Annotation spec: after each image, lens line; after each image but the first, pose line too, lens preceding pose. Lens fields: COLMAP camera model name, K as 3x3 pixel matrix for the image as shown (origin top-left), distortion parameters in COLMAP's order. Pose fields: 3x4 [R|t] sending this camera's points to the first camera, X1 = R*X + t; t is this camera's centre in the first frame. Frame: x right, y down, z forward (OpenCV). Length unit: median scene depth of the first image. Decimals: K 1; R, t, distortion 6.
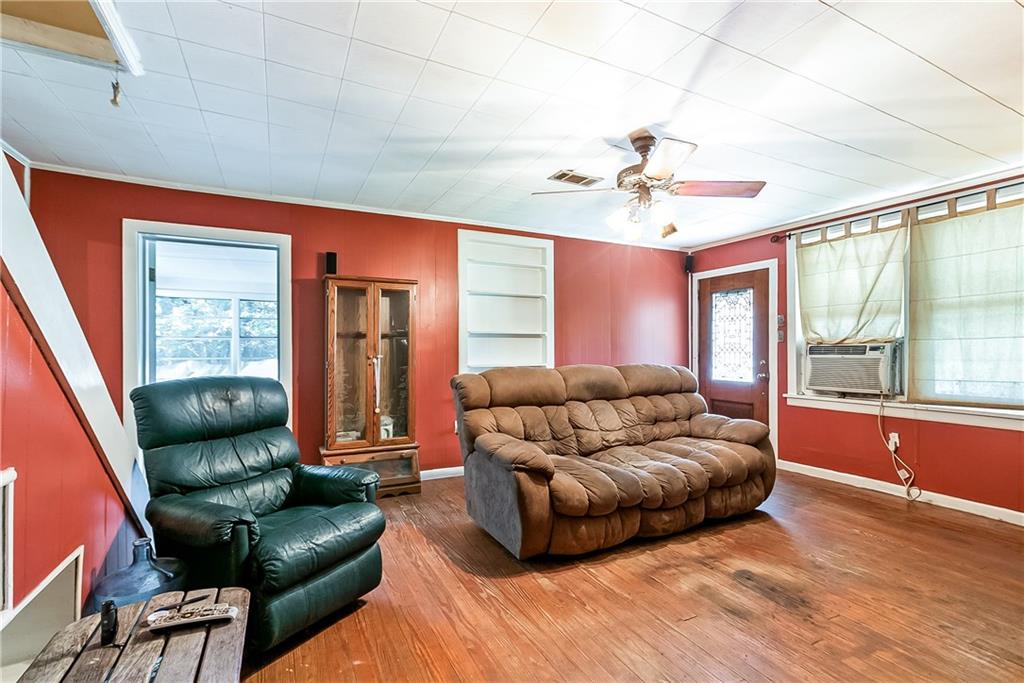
lens RADIAL K [[463.1, 0, 510.6], [0, 463.1, 347.1], [0, 0, 1]] dist [-0.003061, -0.000596]
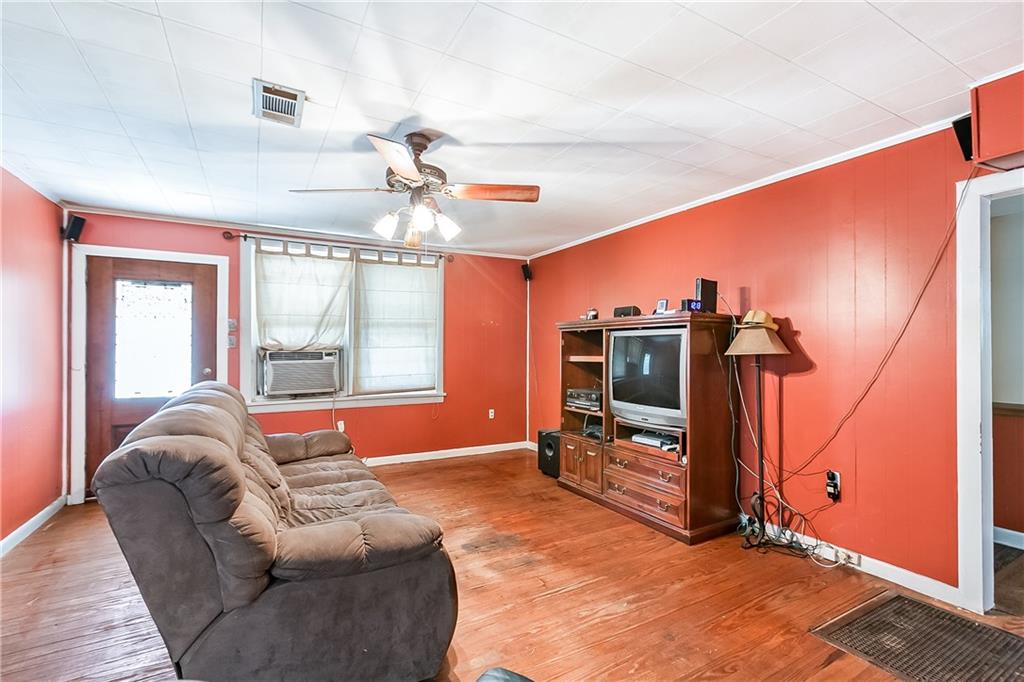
lens RADIAL K [[451.8, 0, 512.0], [0, 451.8, 341.0], [0, 0, 1]] dist [0.000510, 0.000041]
pose [[-0.046189, 0.011736, 0.998864, -0.392511], [-0.006020, 0.999910, -0.012026, -0.019537], [-0.998915, -0.006568, -0.046114, 0.542061]]
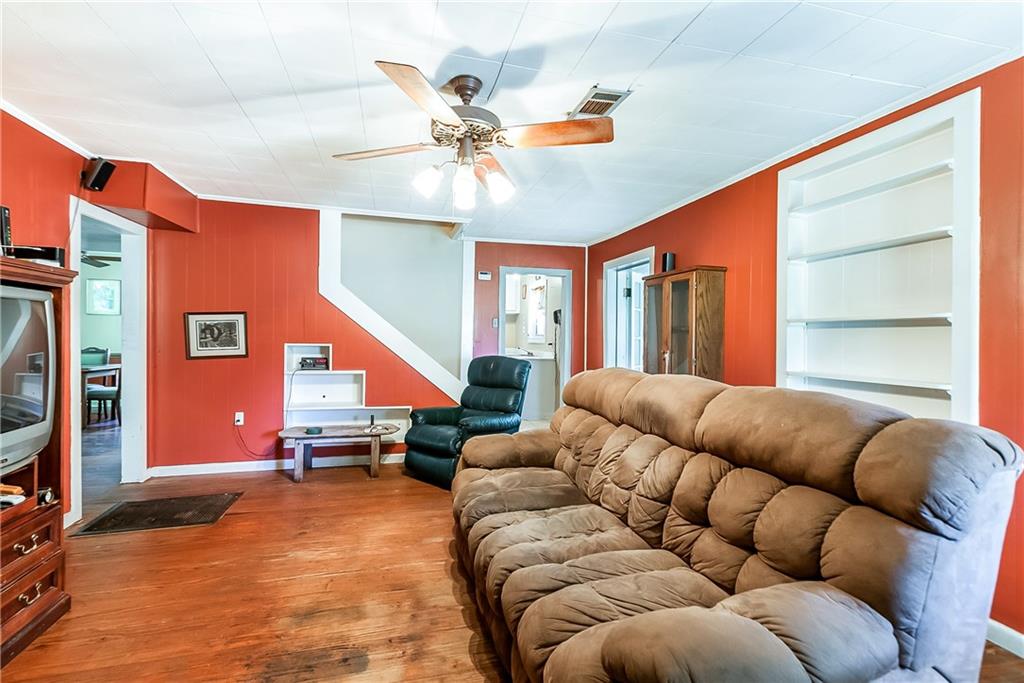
lens RADIAL K [[457.9, 0, 514.6], [0, 457.9, 339.0], [0, 0, 1]] dist [0.000592, 0.000086]
pose [[-0.193710, 0.003729, -0.981052, 0.661372], [-0.004759, 0.999977, 0.004741, -0.009005], [0.981047, 0.005587, -0.193688, 0.788093]]
